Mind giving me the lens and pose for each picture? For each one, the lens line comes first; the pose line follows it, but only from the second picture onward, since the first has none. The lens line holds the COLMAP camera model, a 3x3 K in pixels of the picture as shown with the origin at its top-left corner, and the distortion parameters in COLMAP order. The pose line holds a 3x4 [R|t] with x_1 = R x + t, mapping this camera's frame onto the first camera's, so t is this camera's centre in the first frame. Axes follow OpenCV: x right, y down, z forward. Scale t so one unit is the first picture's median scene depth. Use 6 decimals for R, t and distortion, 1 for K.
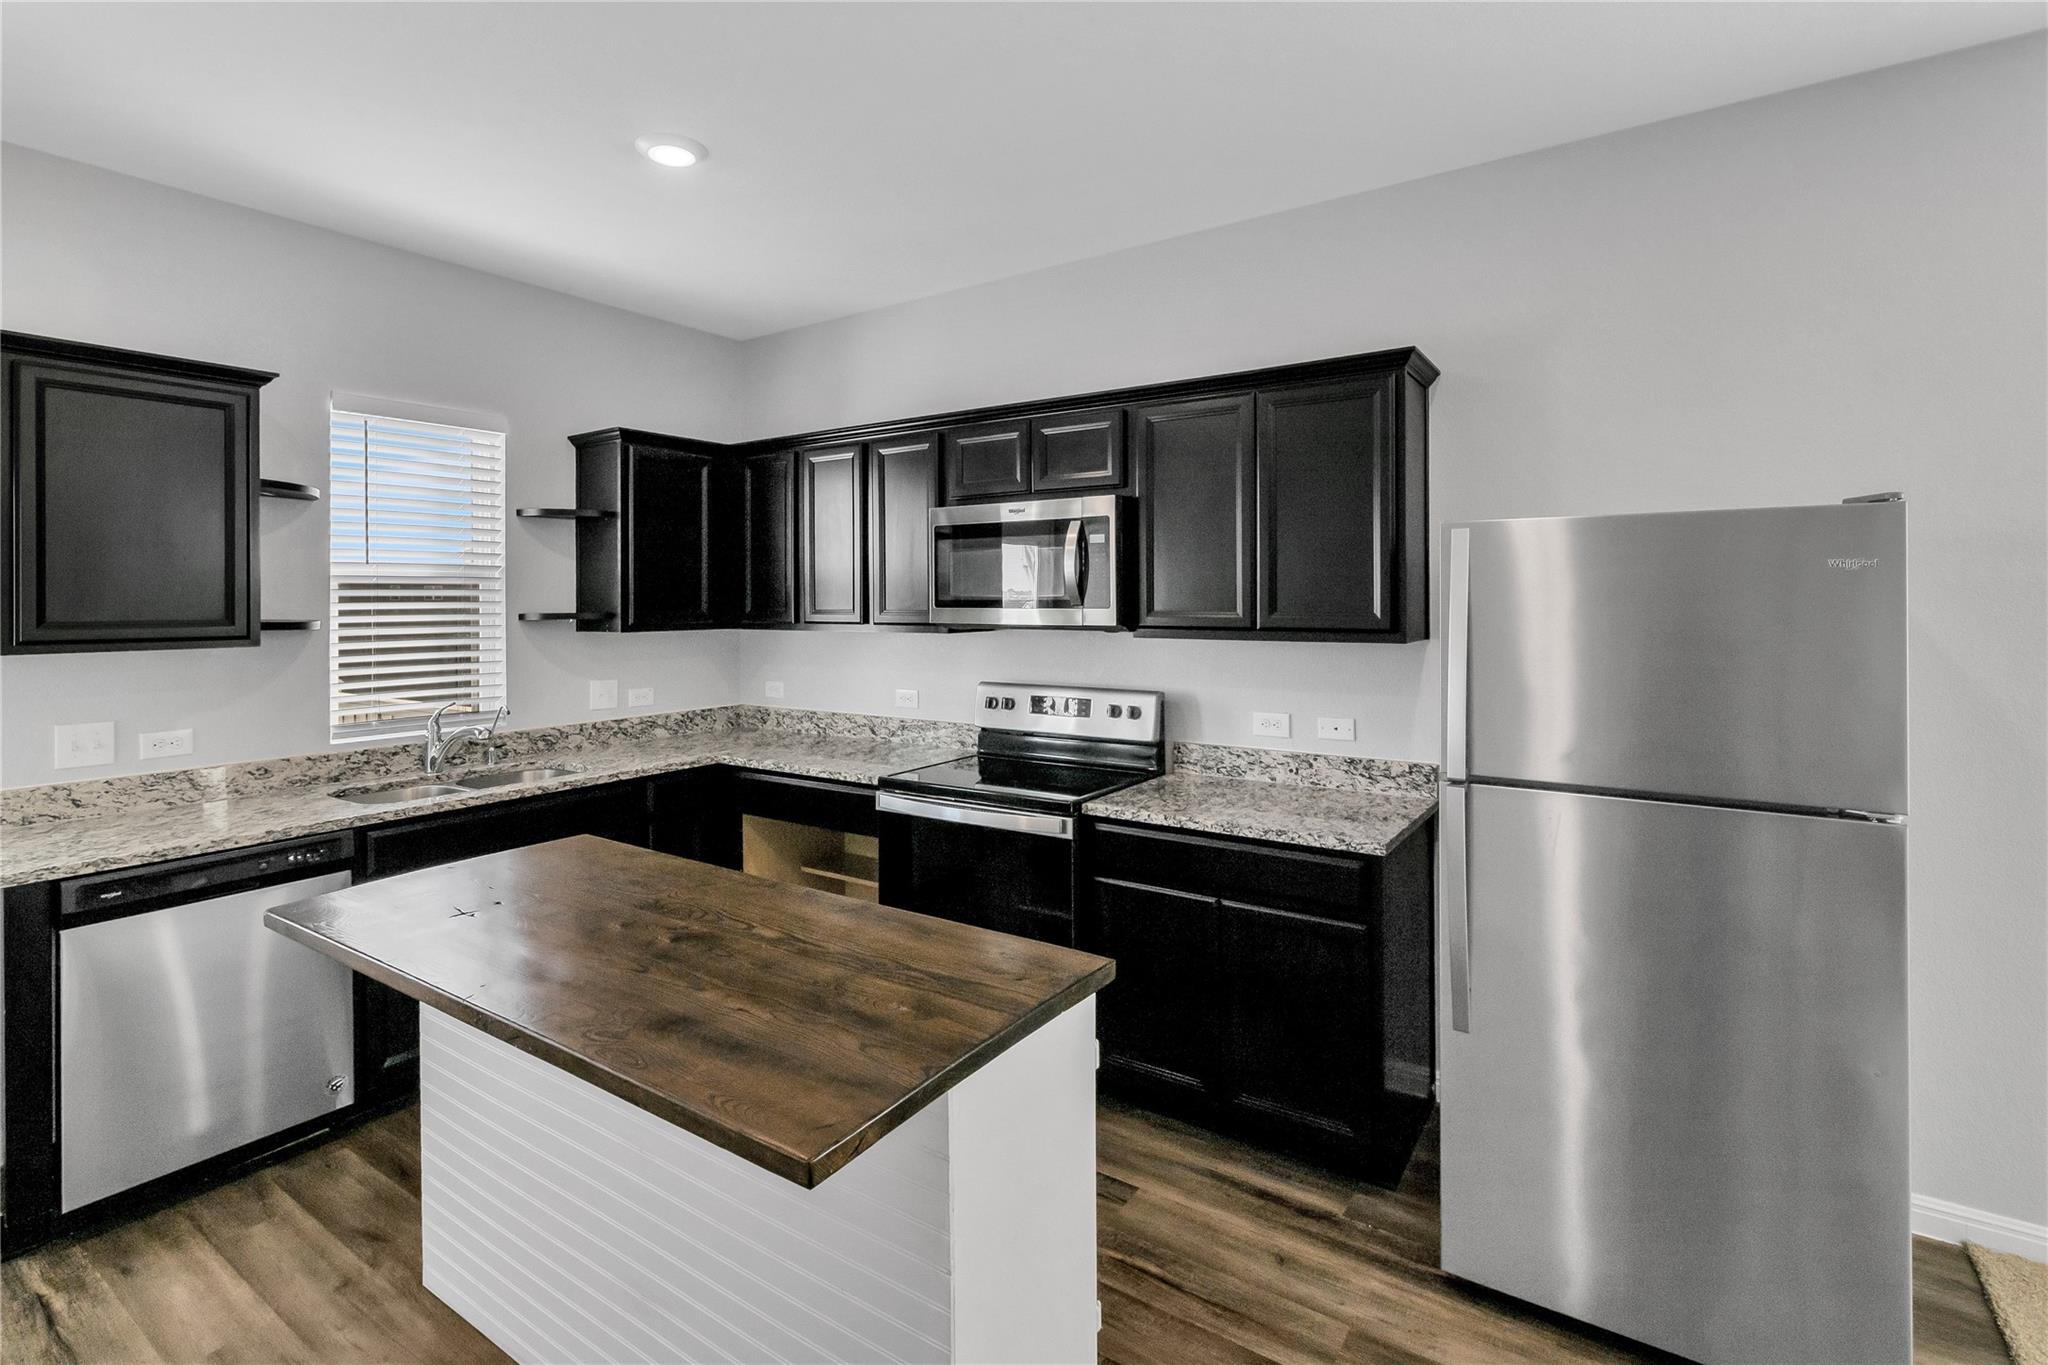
lens RADIAL K [[996.8, 0, 1017.3], [0, 996.8, 594.3], [0, 0, 1]] dist [-0.000847, 0.000060]
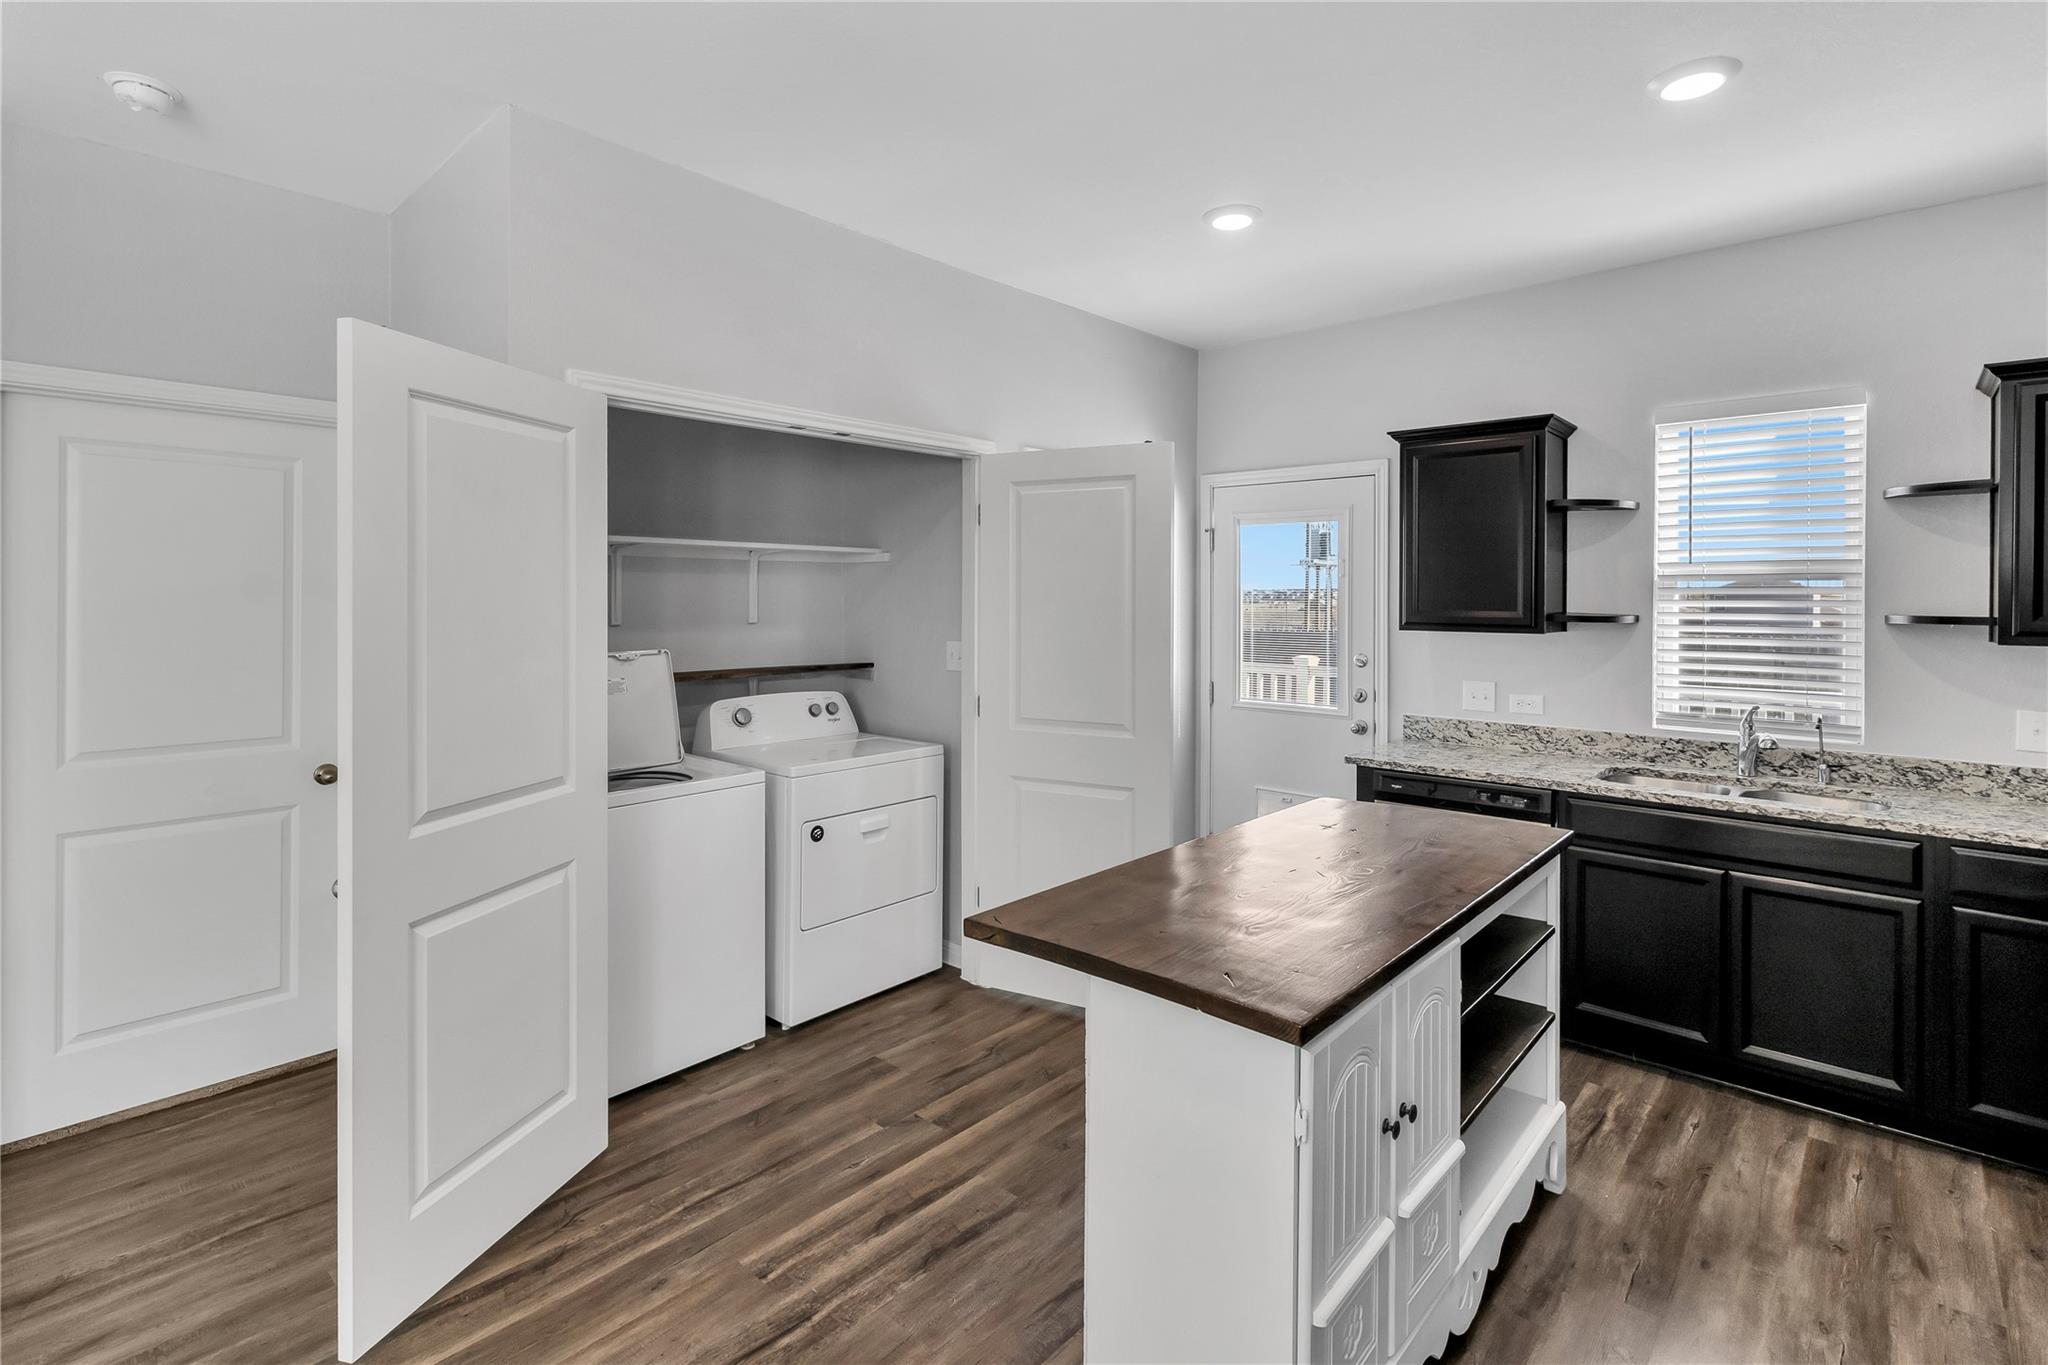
lens RADIAL K [[996.8, 0, 1006.6], [0, 996.8, 613.0], [0, 0, 1]] dist [-0.000847, 0.000060]
pose [[-0.130428, 0.024521, -0.991155, 0.494628], [-0.001848, 0.999686, 0.024975, -0.003871], [0.991456, 0.005089, -0.130341, 0.426131]]
